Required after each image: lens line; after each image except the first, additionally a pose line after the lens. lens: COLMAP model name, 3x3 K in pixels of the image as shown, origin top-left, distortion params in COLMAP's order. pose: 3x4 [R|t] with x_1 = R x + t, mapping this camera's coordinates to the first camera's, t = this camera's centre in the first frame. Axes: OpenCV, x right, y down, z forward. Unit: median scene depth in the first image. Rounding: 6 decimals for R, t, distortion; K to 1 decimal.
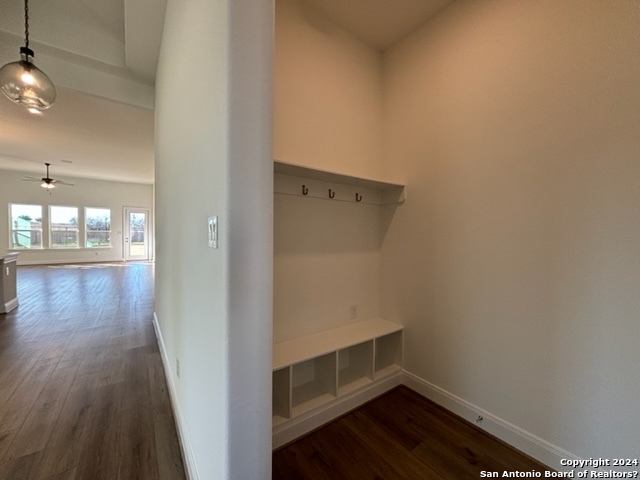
lens RADIAL K [[254.7, 0, 320.0], [0, 254.7, 240.0], [0, 0, 1]] dist [0.000550, 0.000188]
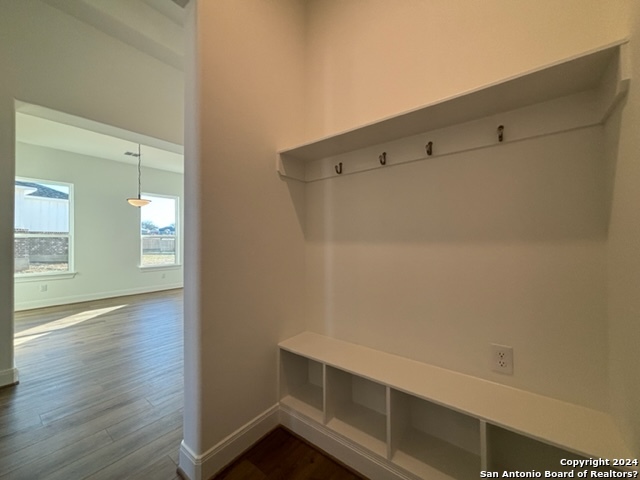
lens RADIAL K [[254.7, 0, 320.0], [0, 254.7, 240.0], [0, 0, 1]] dist [0.000550, 0.000188]
pose [[0.281137, -0.020582, -0.959447, 0.109347], [-0.013796, 0.999580, -0.025485, 0.012261], [0.959568, 0.020401, 0.280735, 0.104235]]
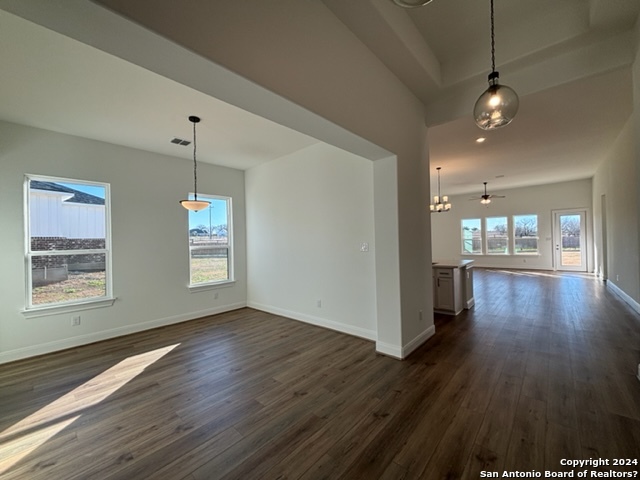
lens RADIAL K [[258.0, 0, 322.0], [0, 258.0, 239.9], [0, 0, 1]] dist [-0.002240, -0.000040]
pose [[0.201894, -0.022058, -0.979159, -0.051197], [0.001976, 0.999754, -0.022114, -0.008375], [0.979405, 0.002530, 0.201888, 0.018914]]
